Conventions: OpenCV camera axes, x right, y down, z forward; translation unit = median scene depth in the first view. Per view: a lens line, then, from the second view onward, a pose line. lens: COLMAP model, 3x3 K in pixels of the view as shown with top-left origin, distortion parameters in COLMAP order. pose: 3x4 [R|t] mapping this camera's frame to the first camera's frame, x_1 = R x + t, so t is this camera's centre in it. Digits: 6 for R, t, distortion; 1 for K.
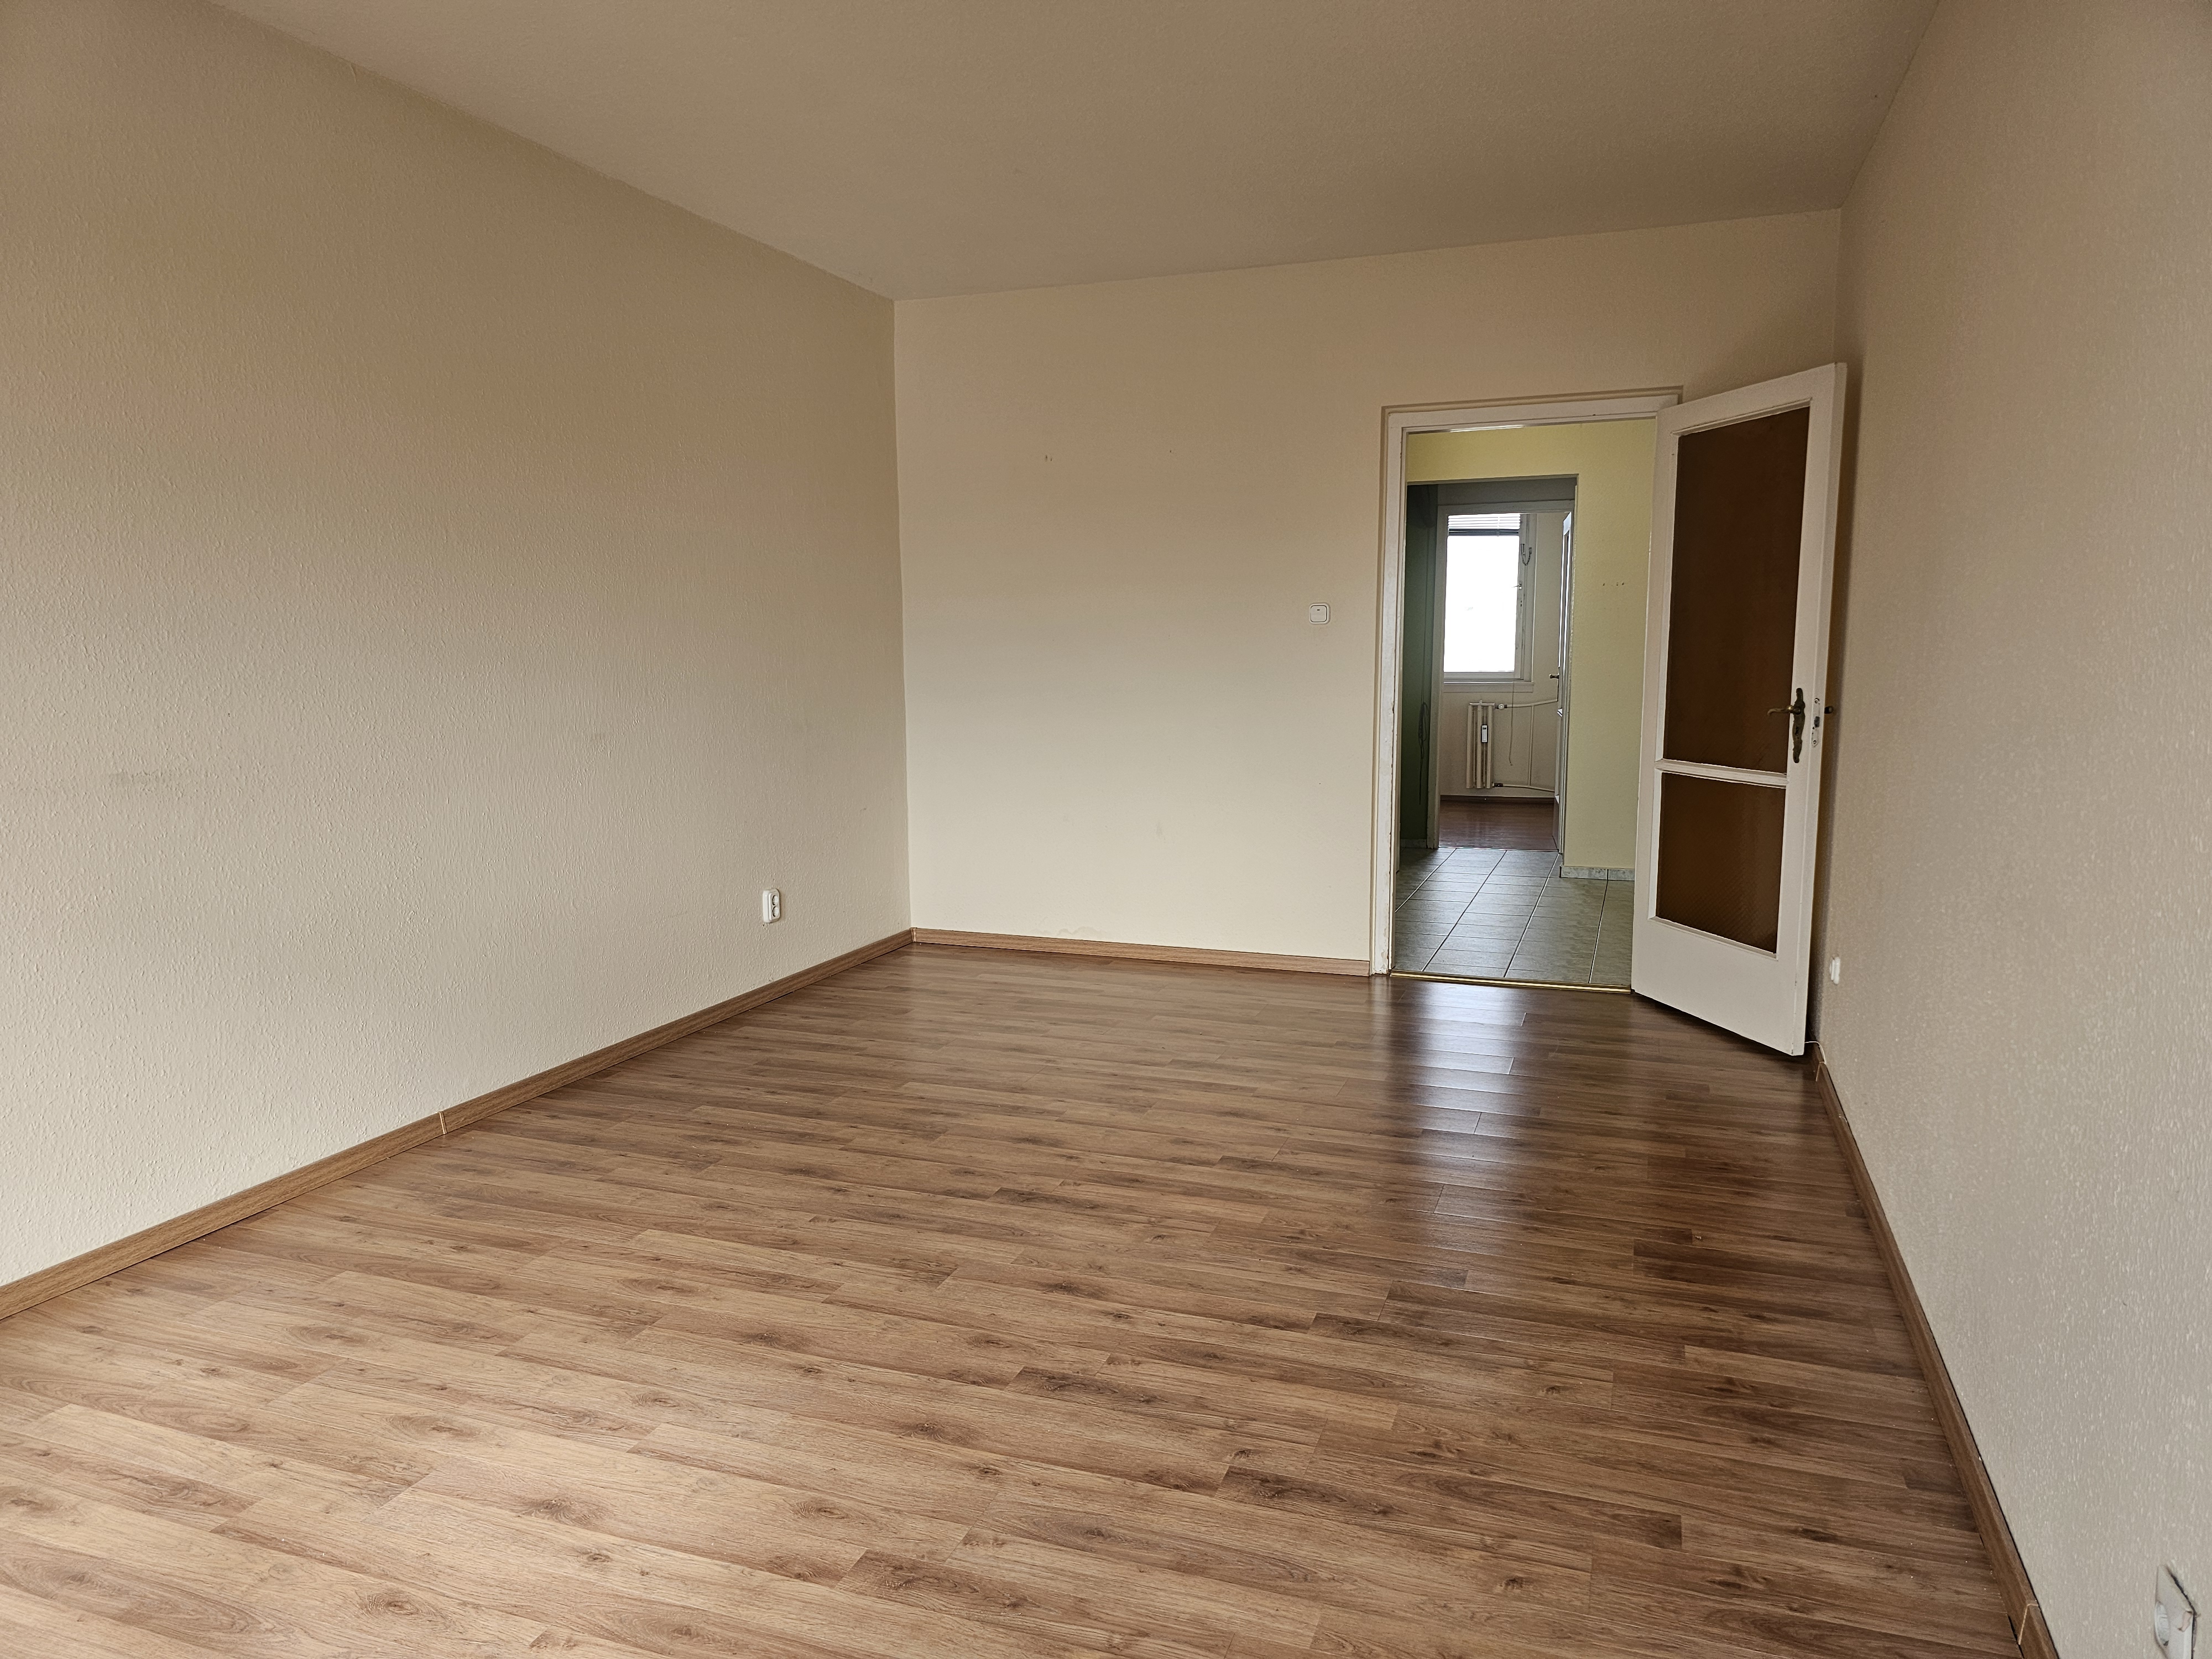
lens RADIAL K [[1451.9, 0, 1106.0], [0, 1451.9, 829.5], [0, 0, 1]] dist [0.003113, 0.000688]
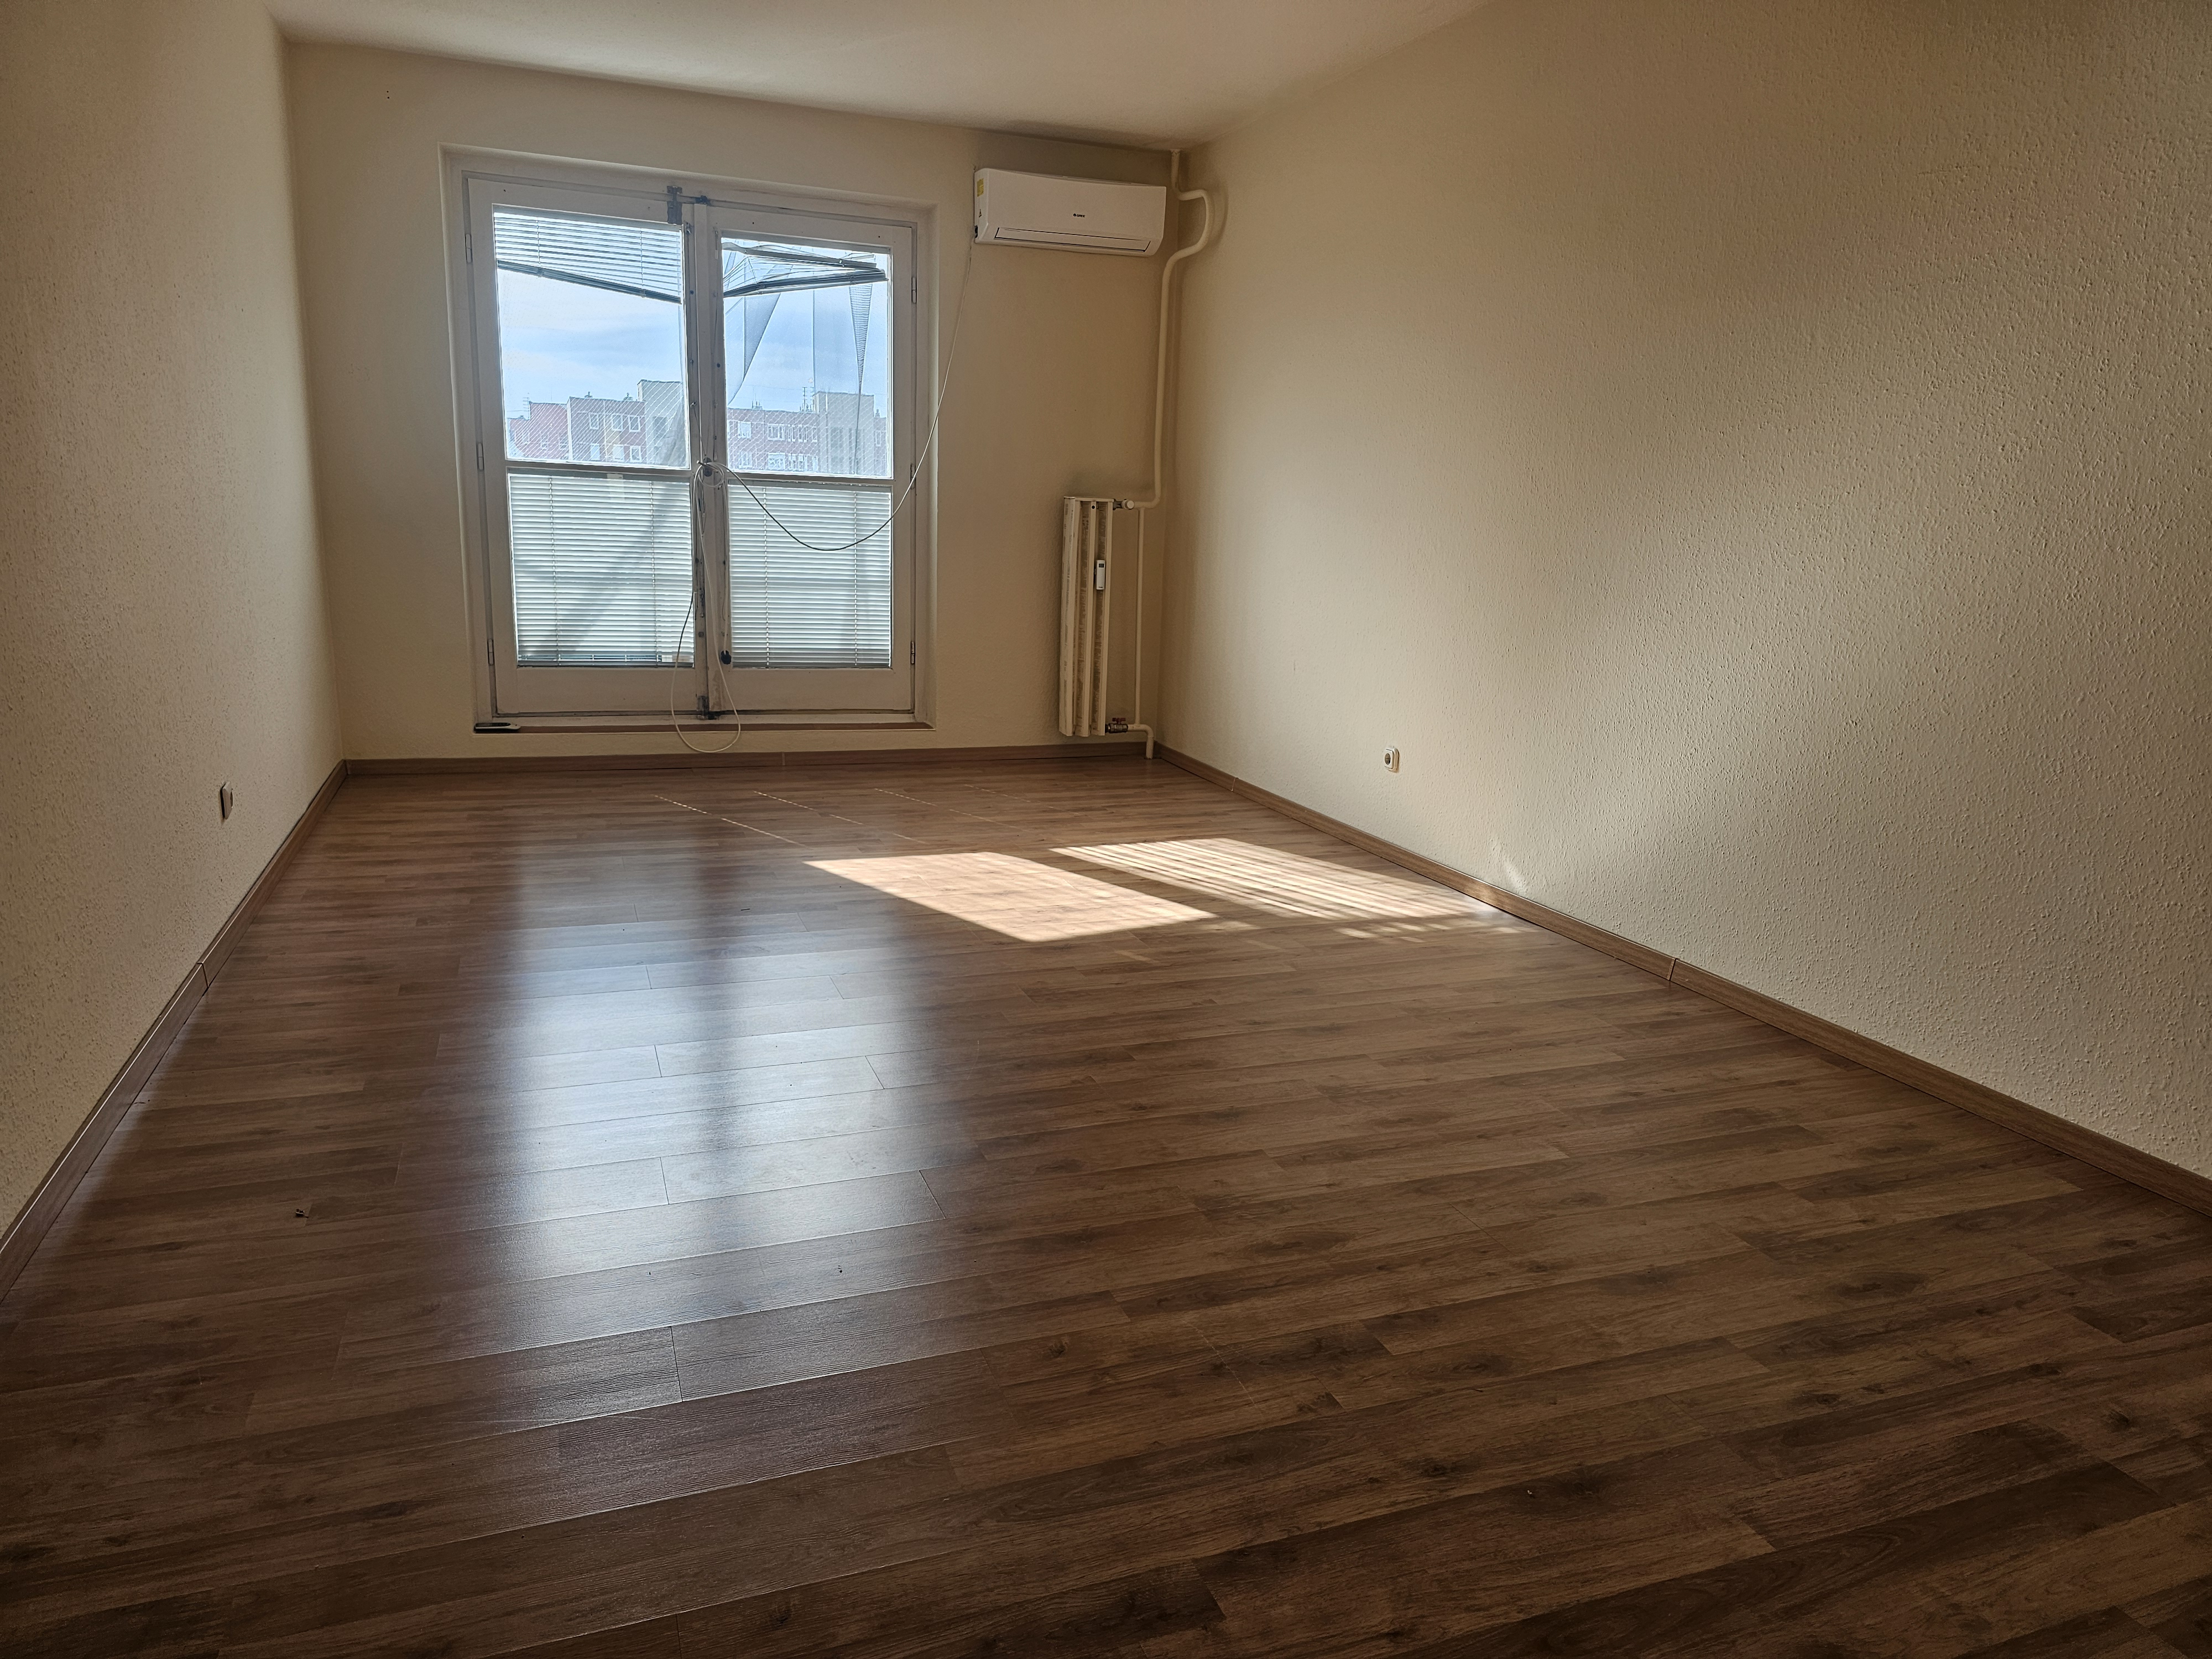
lens RADIAL K [[1451.9, 0, 1106.0], [0, 1451.9, 829.5], [0, 0, 1]] dist [0.003113, 0.000688]
pose [[-0.760139, 0.122238, -0.638158, 0.394414], [-0.109149, 0.944166, 0.310866, -0.131728], [0.640527, 0.305956, -0.704355, 1.244481]]
